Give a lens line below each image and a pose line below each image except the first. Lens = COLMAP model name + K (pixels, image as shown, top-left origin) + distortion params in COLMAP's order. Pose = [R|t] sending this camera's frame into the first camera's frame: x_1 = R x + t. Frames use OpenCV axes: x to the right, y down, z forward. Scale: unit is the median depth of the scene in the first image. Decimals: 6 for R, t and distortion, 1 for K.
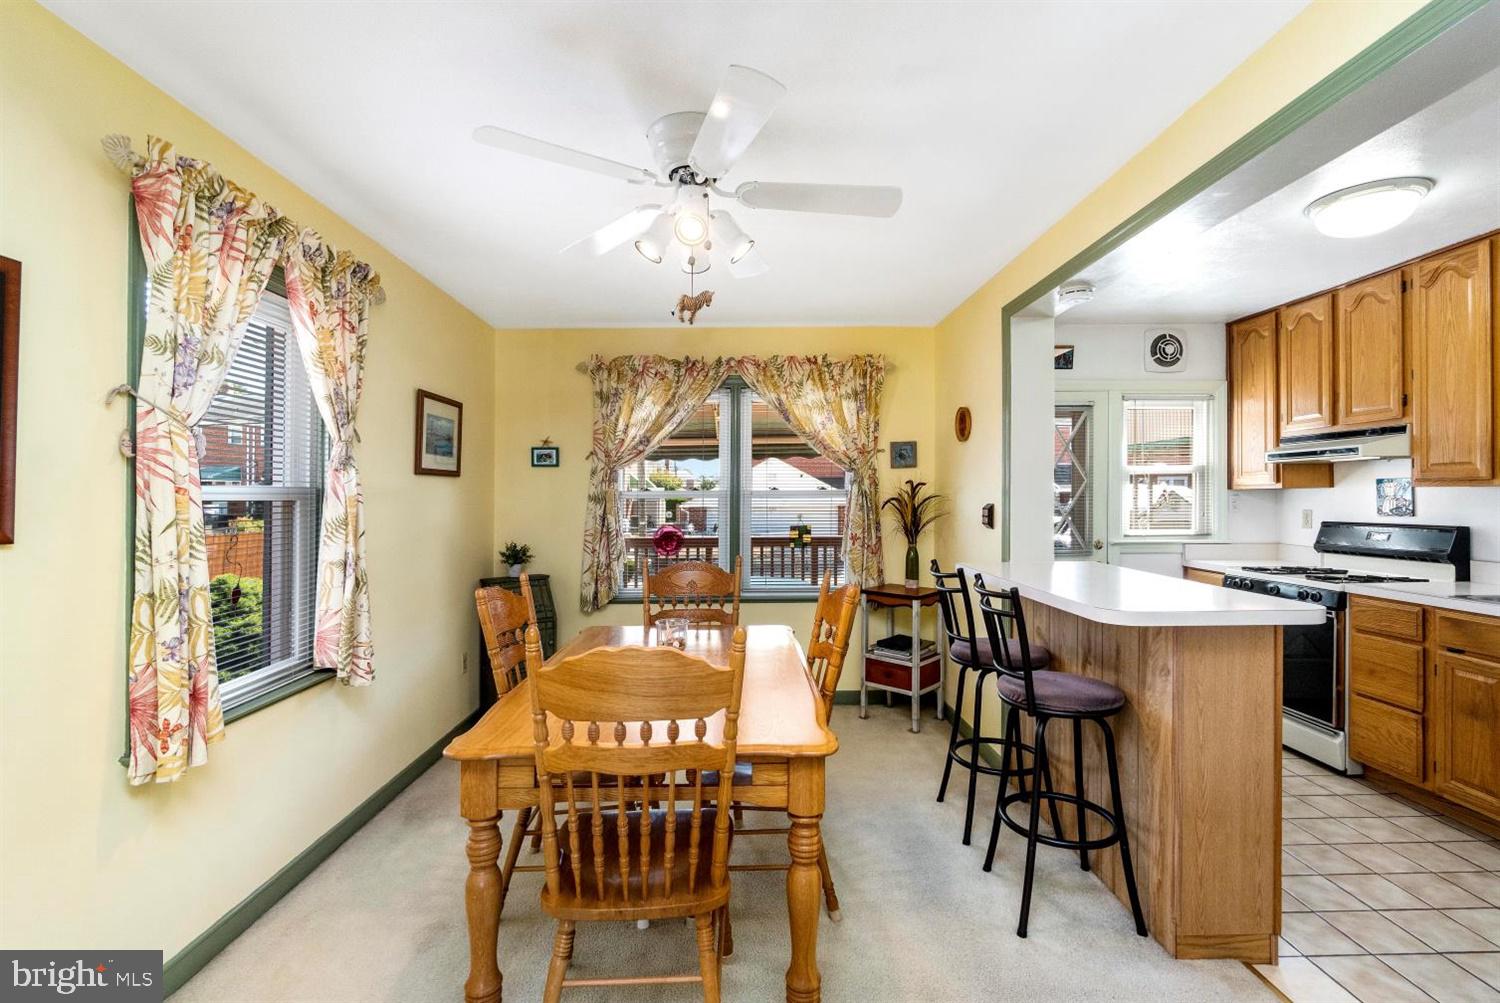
lens RADIAL K [[657.9, 0, 744.6], [0, 657.9, 499.1], [0, 0, 1]] dist [-0.000157, -0.000417]
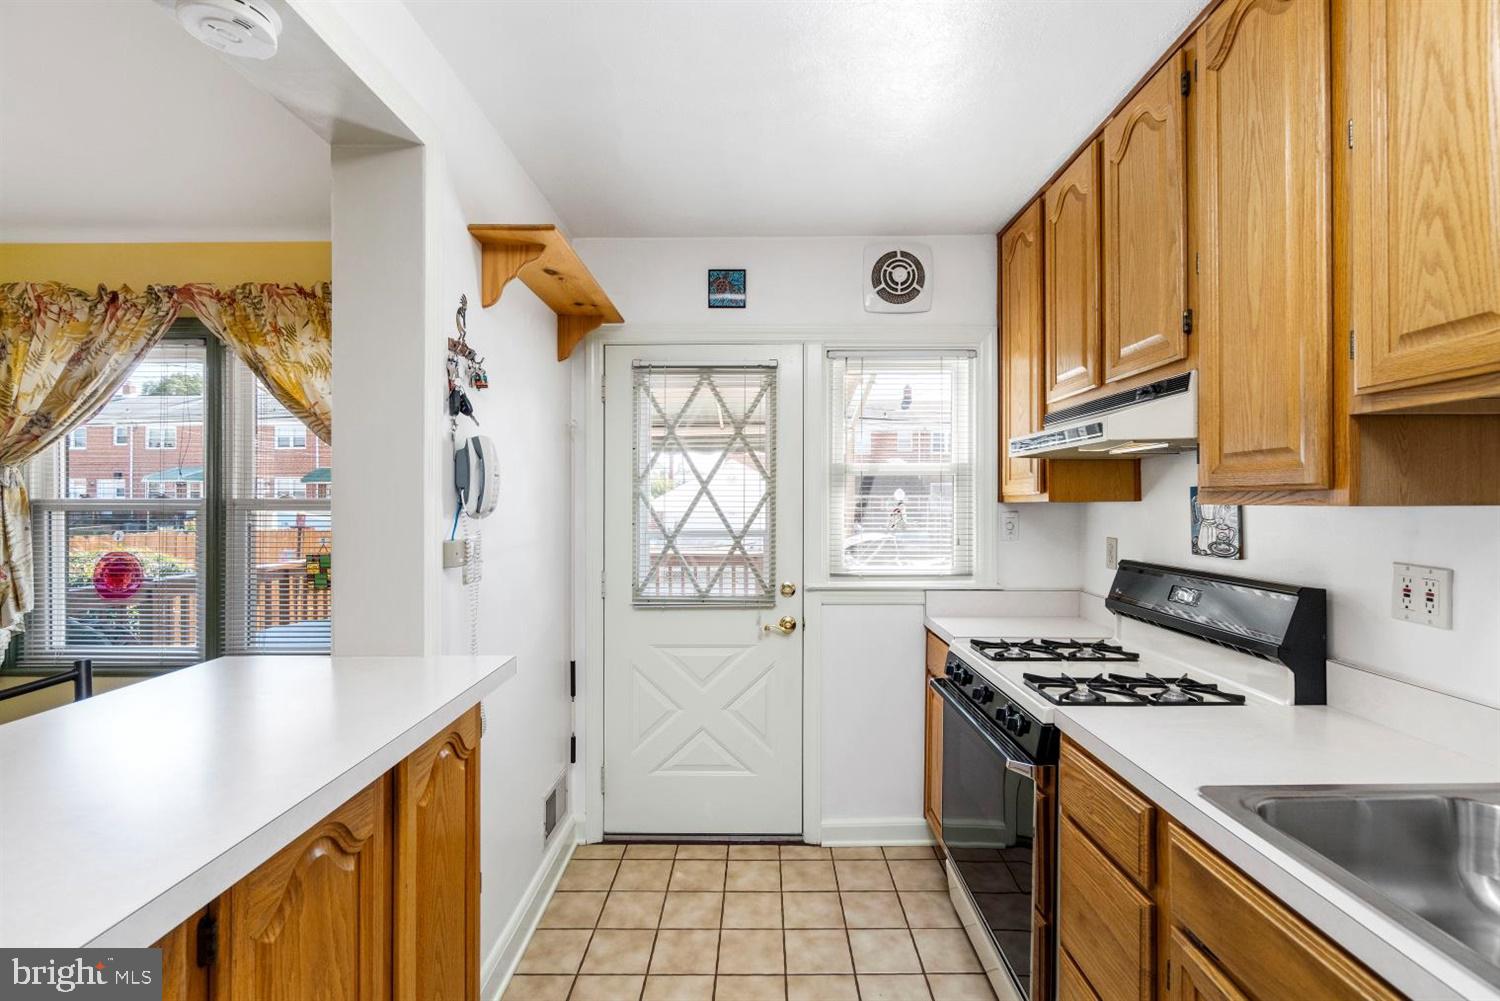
lens RADIAL K [[644.4, 0, 750.0], [0, 644.4, 500.5], [0, 0, 1]] dist [-0.000450, 0.000005]
pose [[0.999587, 0.004577, -0.028356, 0.554873], [-0.004674, 0.999983, -0.003349, -0.014233], [0.028341, 0.003480, 0.999592, 0.416006]]
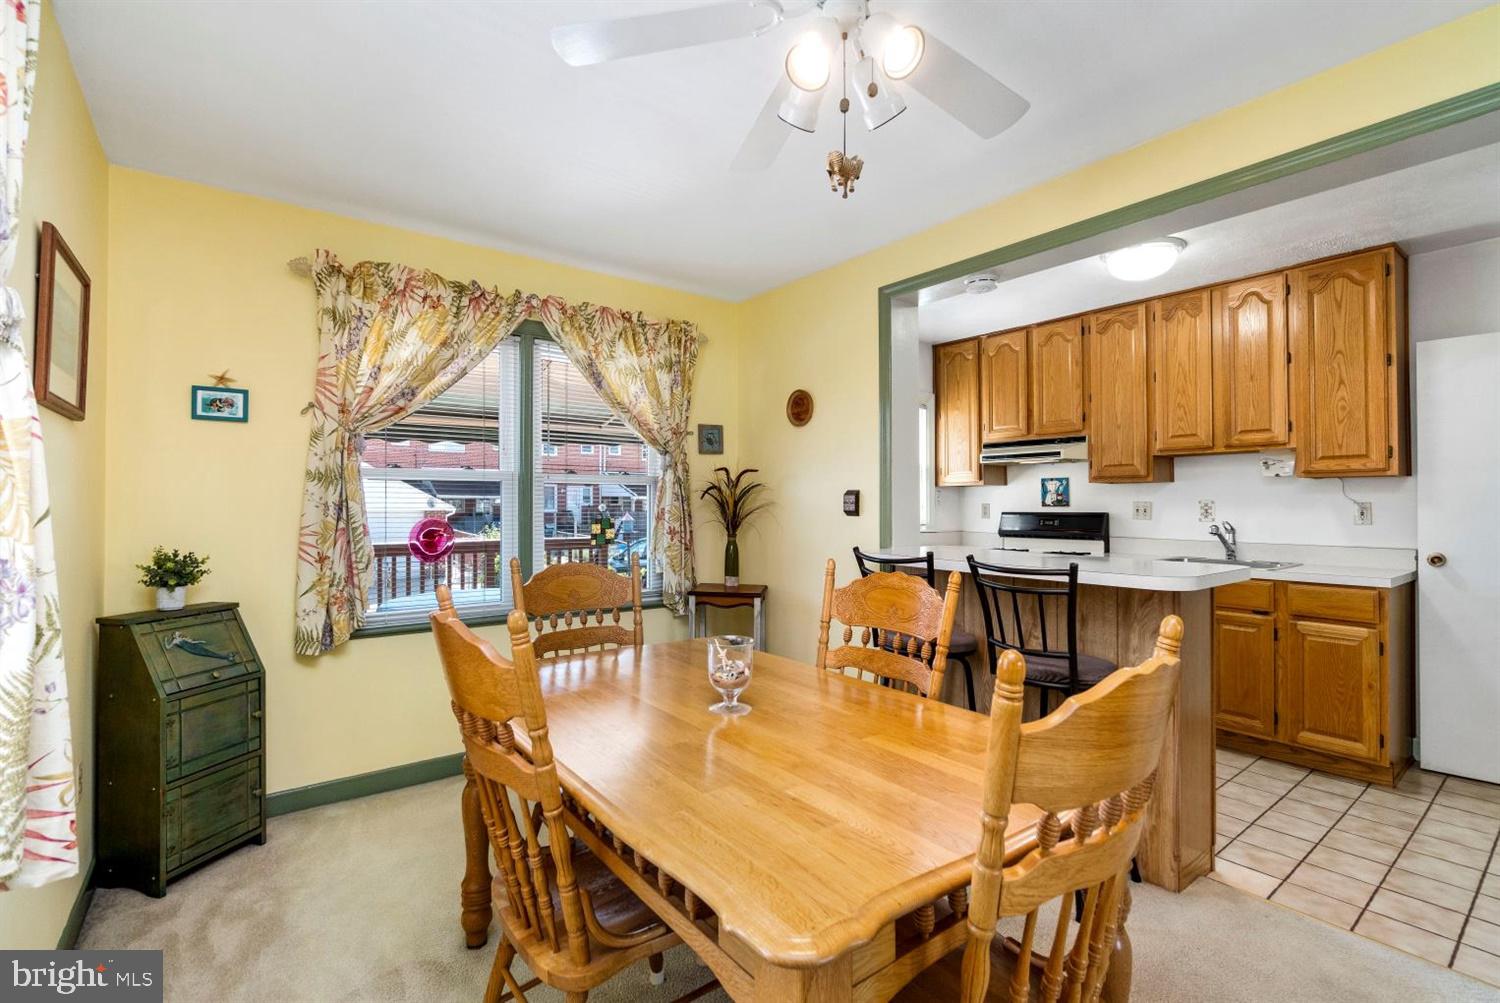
lens RADIAL K [[676.4, 0, 723.2], [0, 676.4, 506.2], [0, 0, 1]] dist [-0.000520, -0.000206]
pose [[0.816757, 0.005828, 0.576952, -0.288827], [-0.004547, 0.999983, -0.003663, 0.028640], [-0.576963, 0.000368, 0.816770, 0.245875]]
